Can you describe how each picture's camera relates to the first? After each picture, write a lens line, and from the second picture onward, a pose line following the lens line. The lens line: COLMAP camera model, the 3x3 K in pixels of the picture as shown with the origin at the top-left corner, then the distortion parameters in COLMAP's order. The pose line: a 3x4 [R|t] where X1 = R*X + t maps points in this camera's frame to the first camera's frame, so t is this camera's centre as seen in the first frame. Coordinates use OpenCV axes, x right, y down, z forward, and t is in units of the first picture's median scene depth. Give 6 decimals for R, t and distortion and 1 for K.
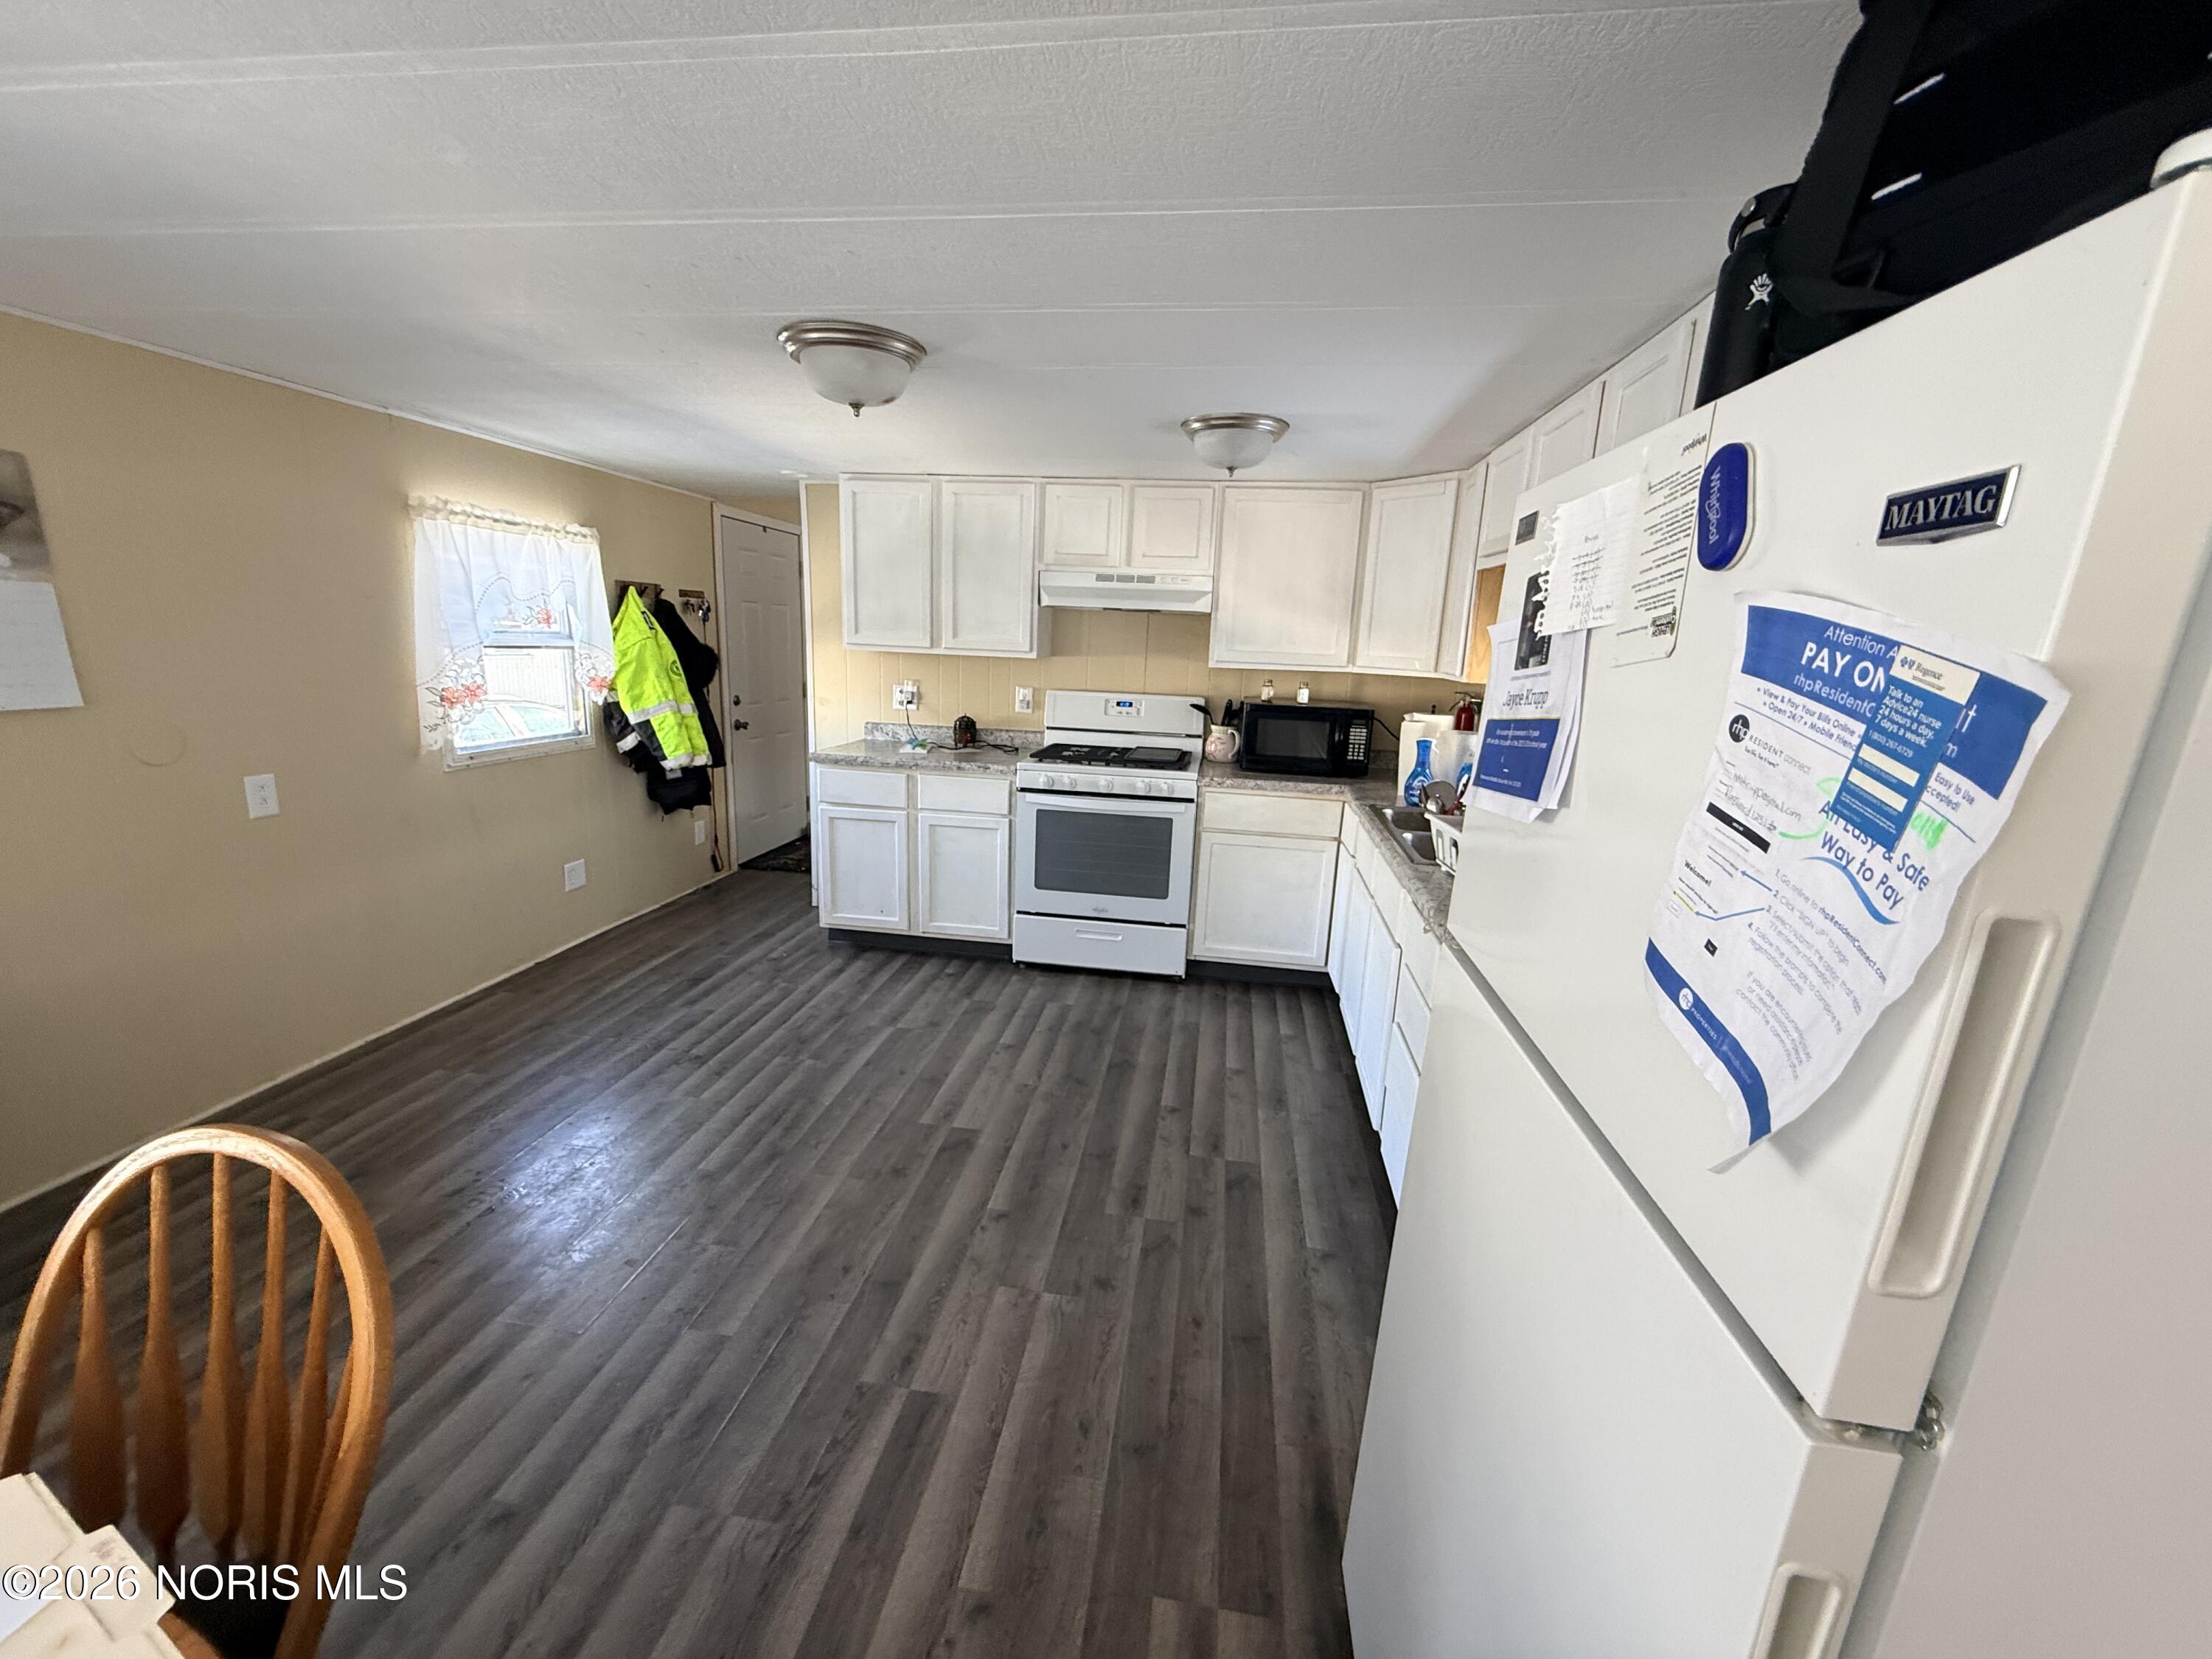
lens RADIAL K [[872.9, 0, 1101.3], [0, 872.9, 831.5], [0, 0, 1]] dist [-0.001899, -0.000184]
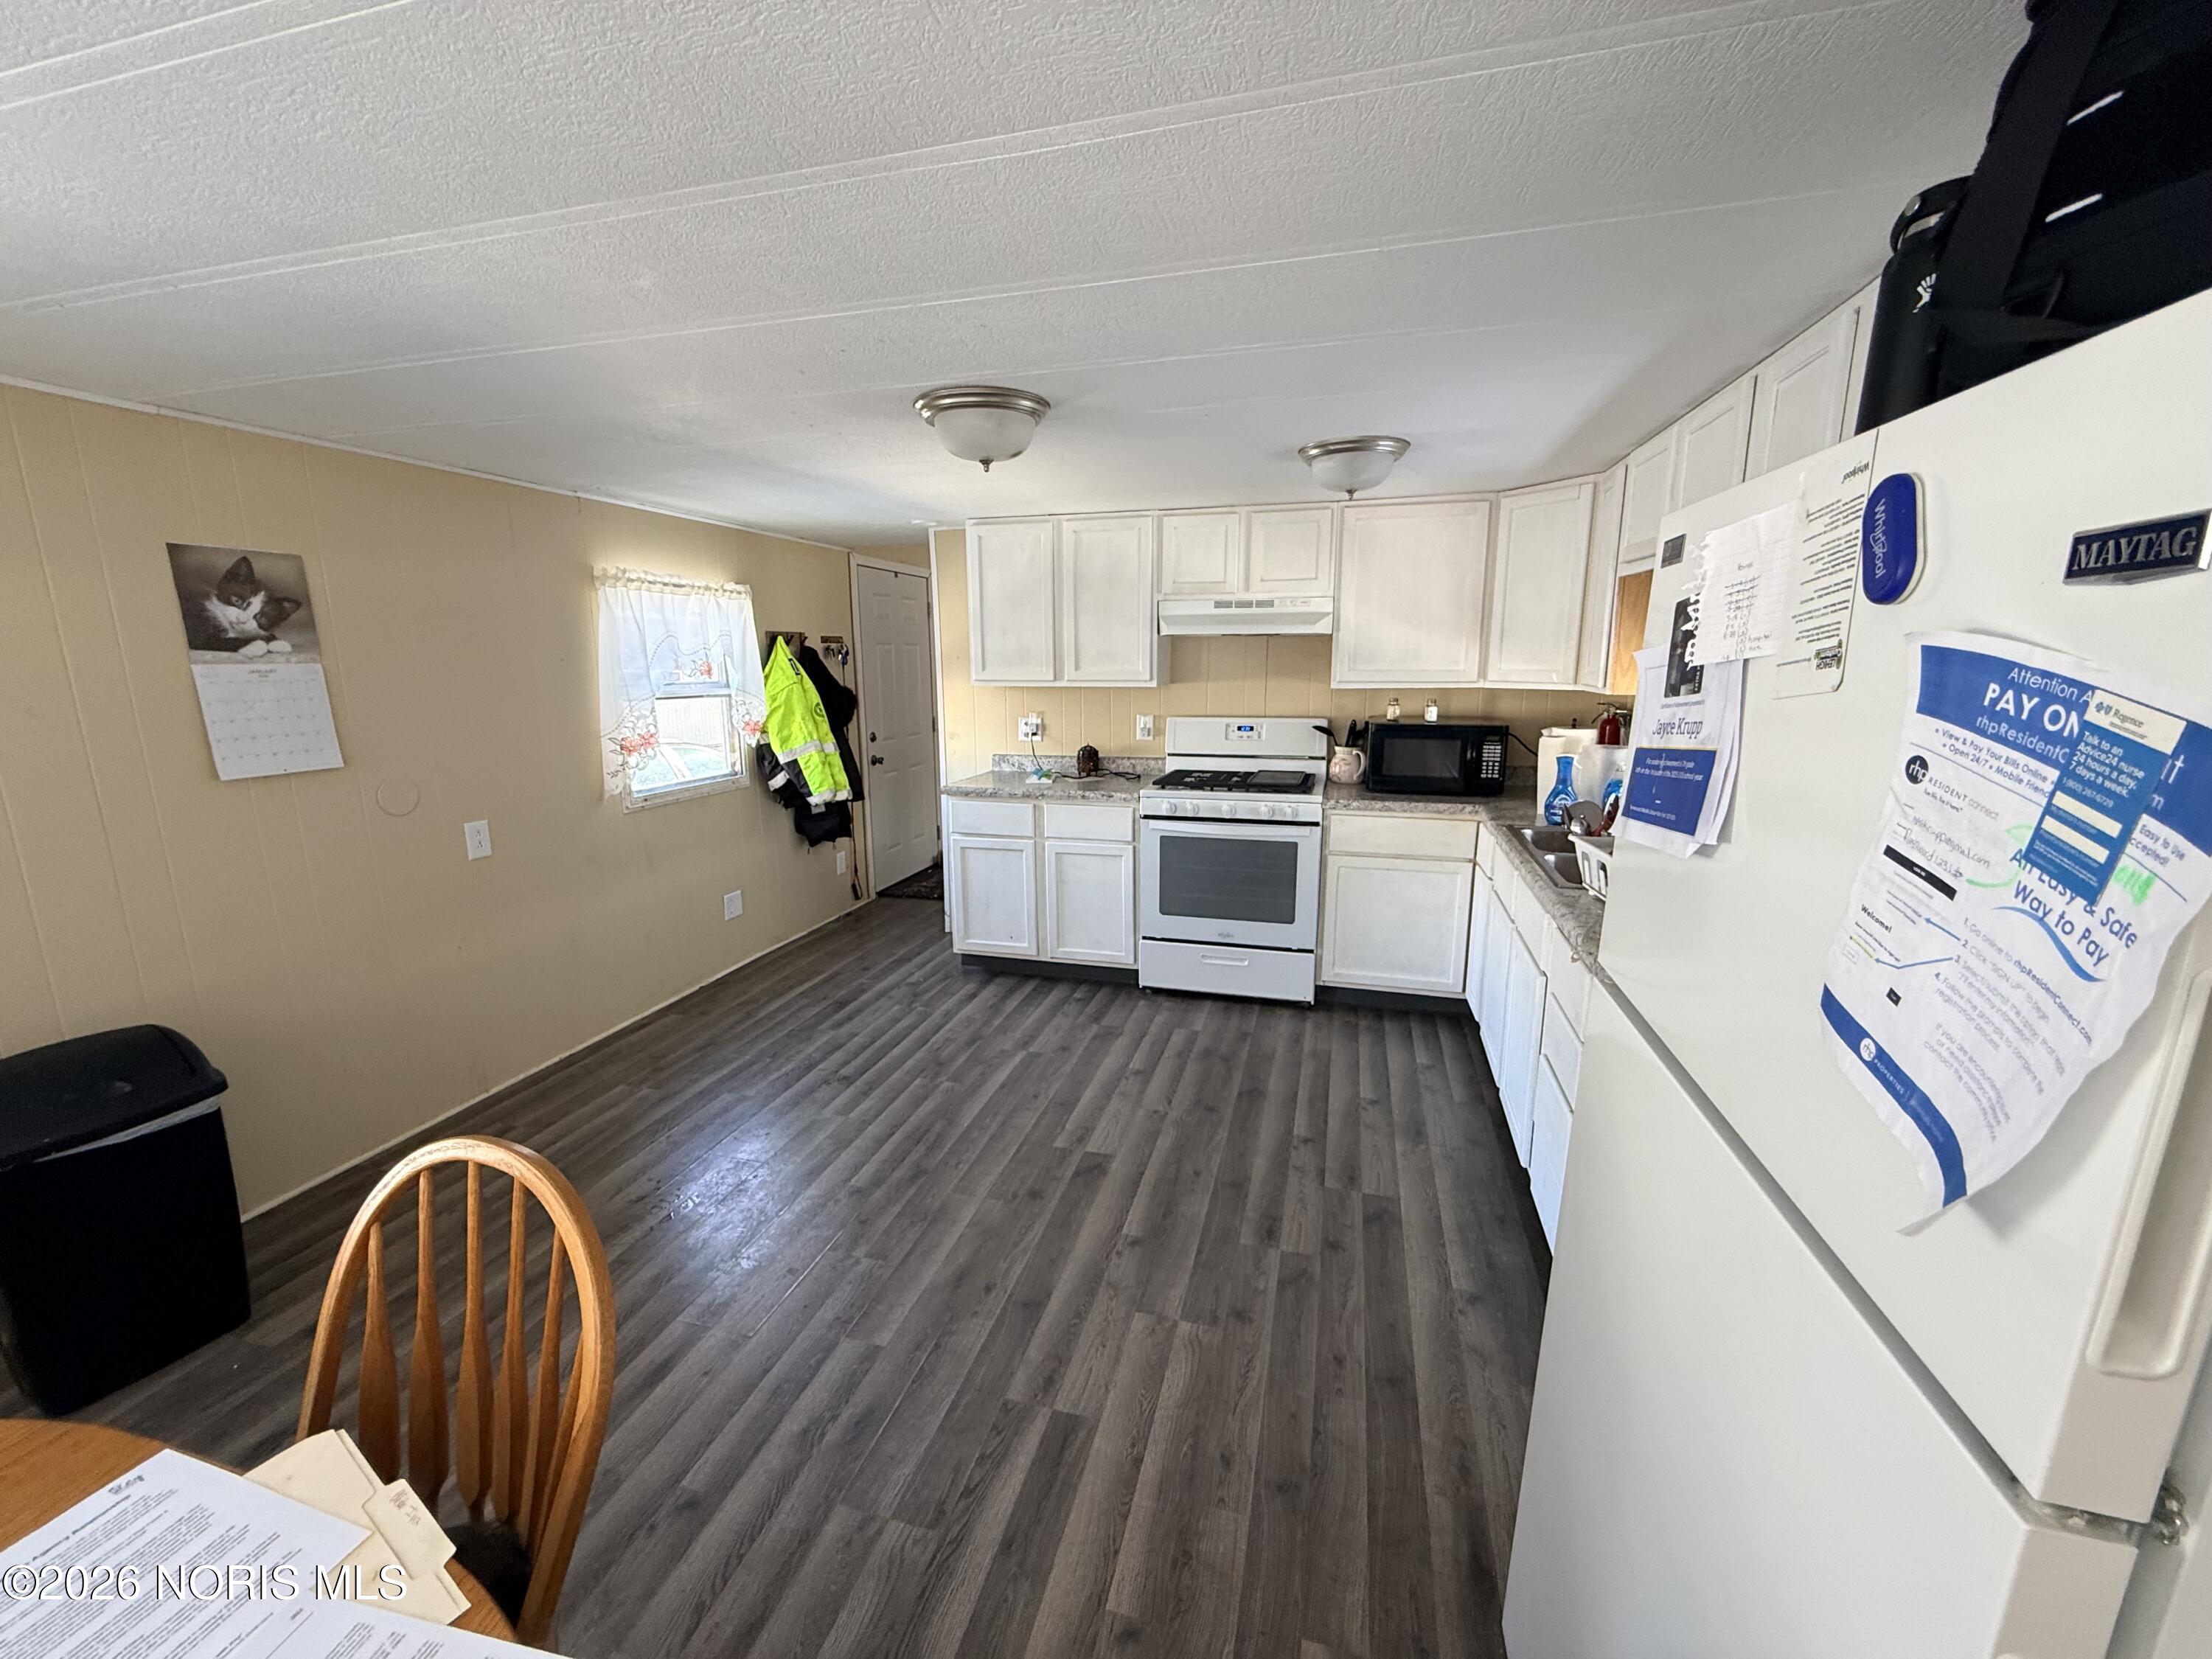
lens RADIAL K [[872.9, 0, 1101.3], [0, 872.9, 831.5], [0, 0, 1]] dist [-0.001899, -0.000184]
pose [[0.990638, -0.020956, -0.134894, -0.008712], [0.017675, 0.999519, -0.025472, -0.010320], [0.135363, 0.022849, 0.990533, -0.019373]]
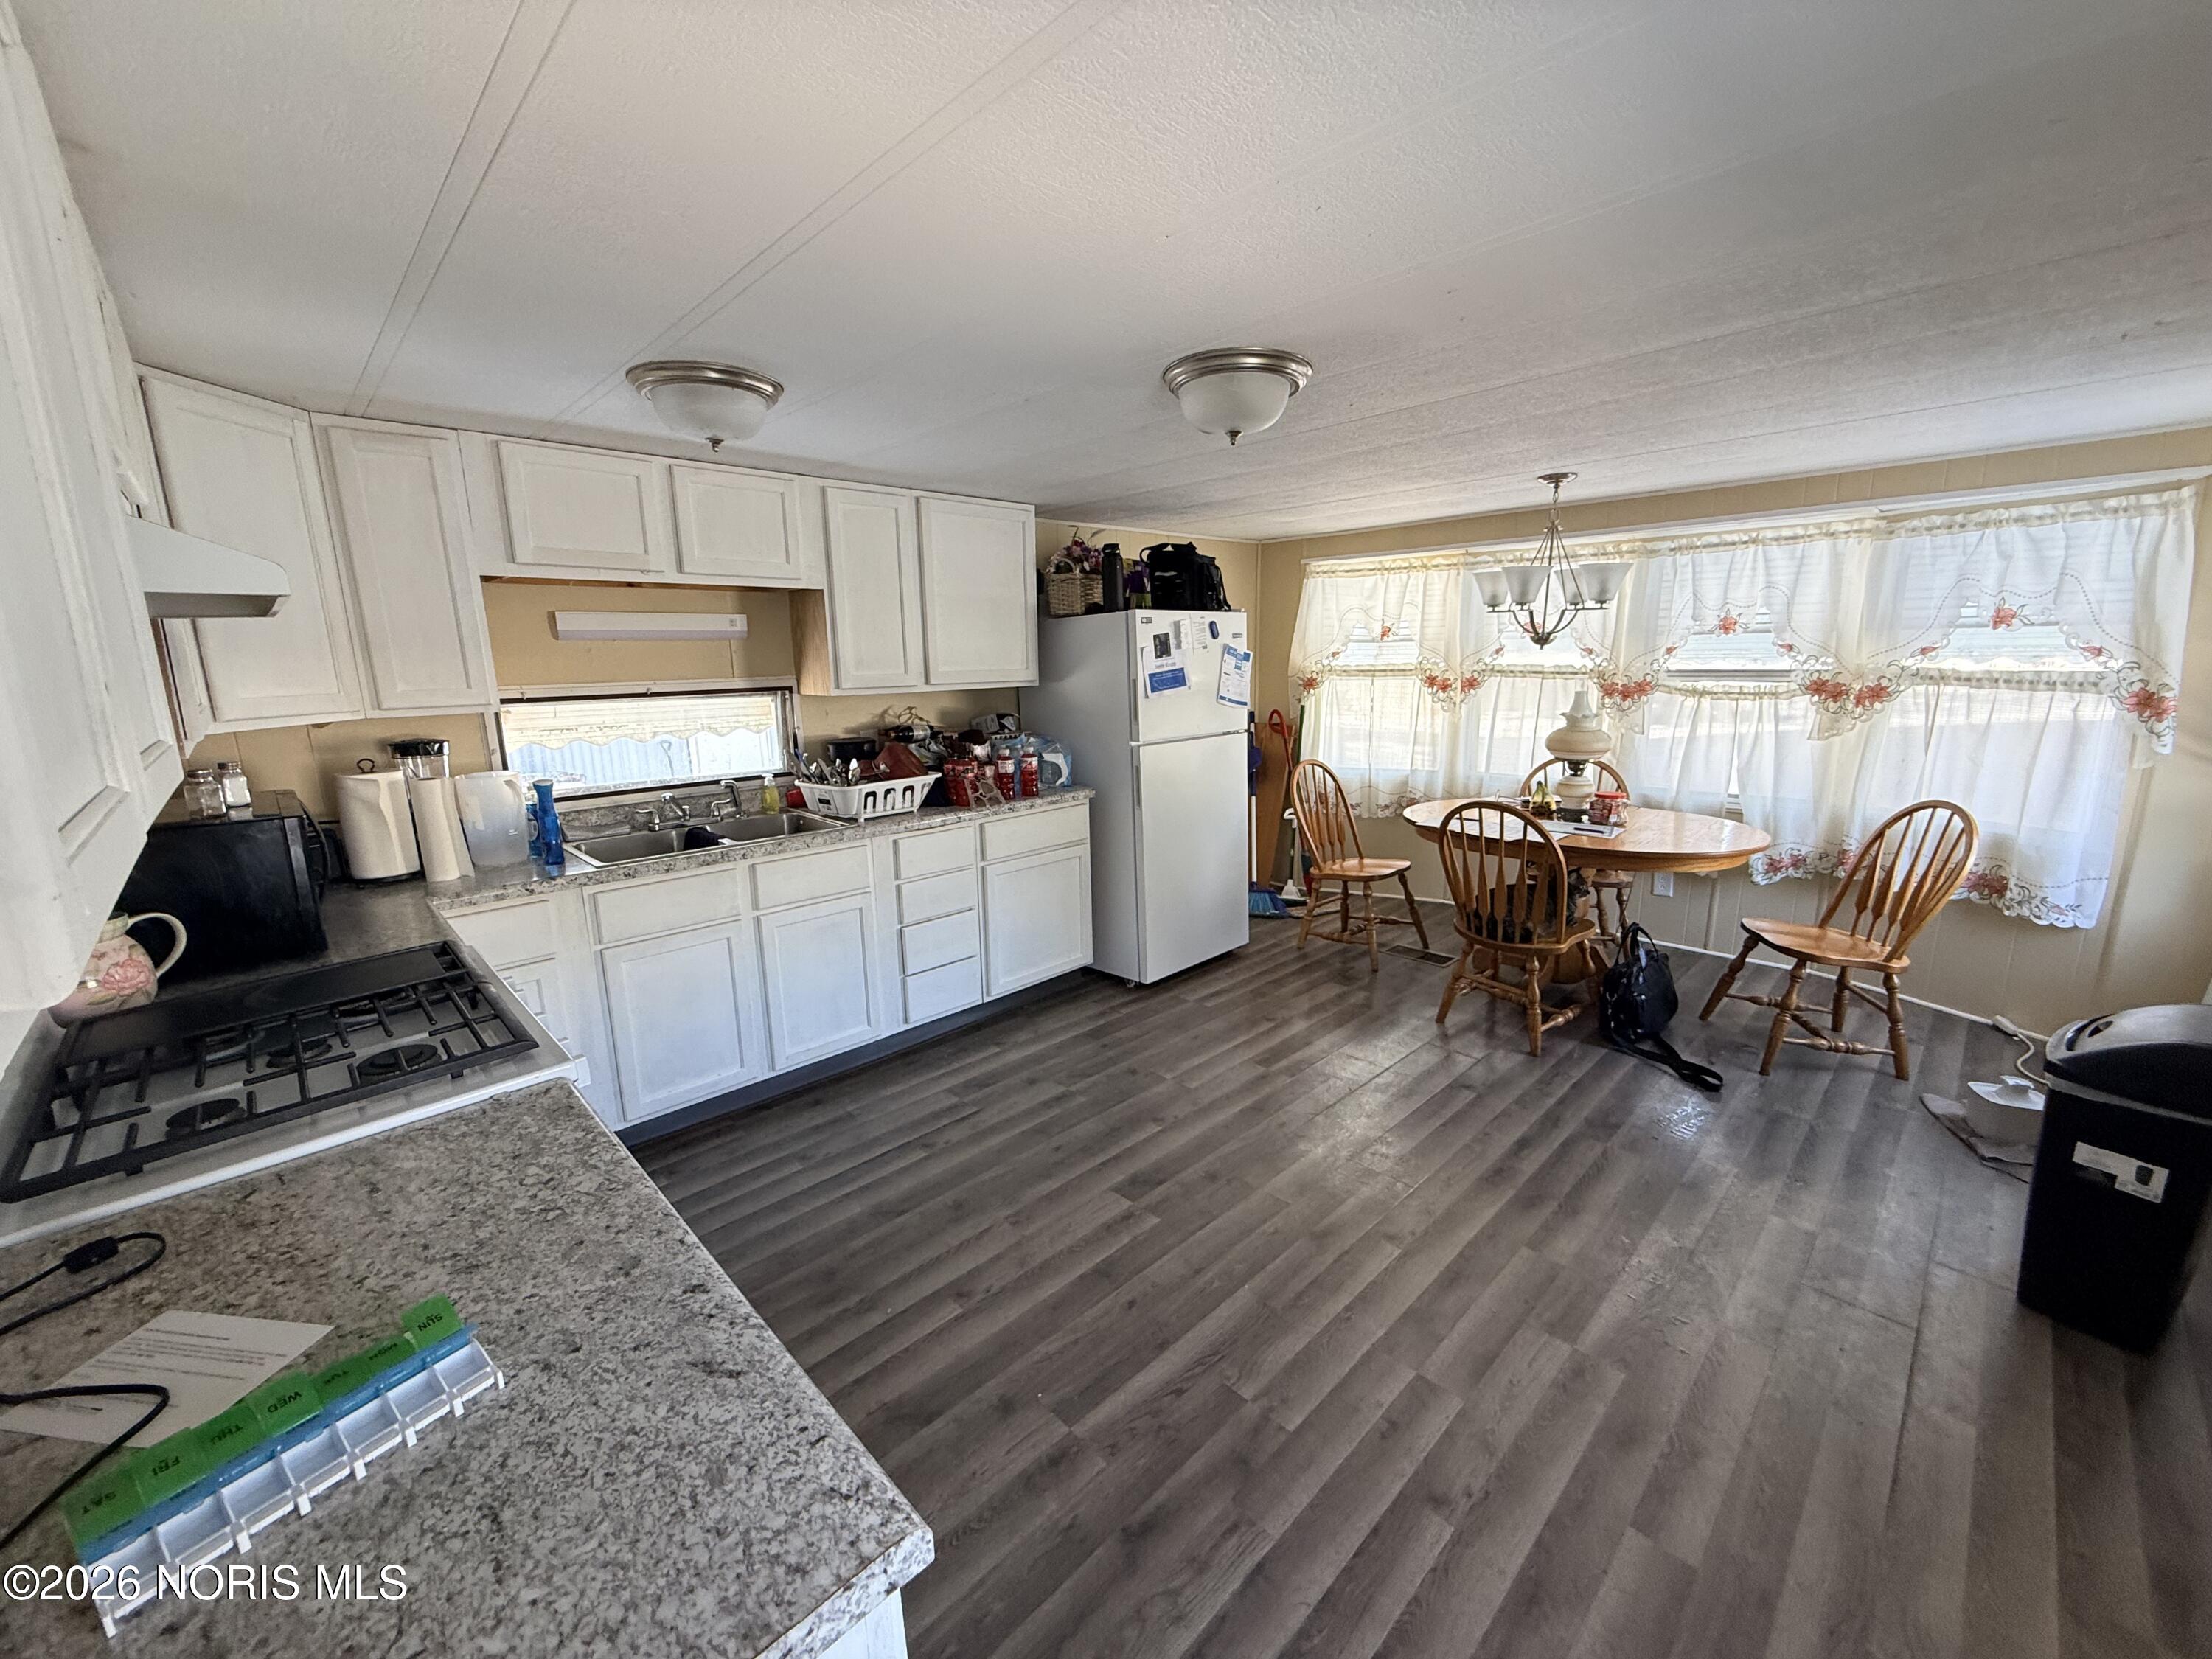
lens RADIAL K [[872.9, 0, 1101.3], [0, 872.9, 831.5], [0, 0, 1]] dist [-0.001899, -0.000184]
pose [[-0.788829, -0.149717, 0.596099, -0.782355], [0.124465, 0.910867, 0.393483, -0.469663], [-0.601878, 0.384584, -0.699884, 1.874140]]
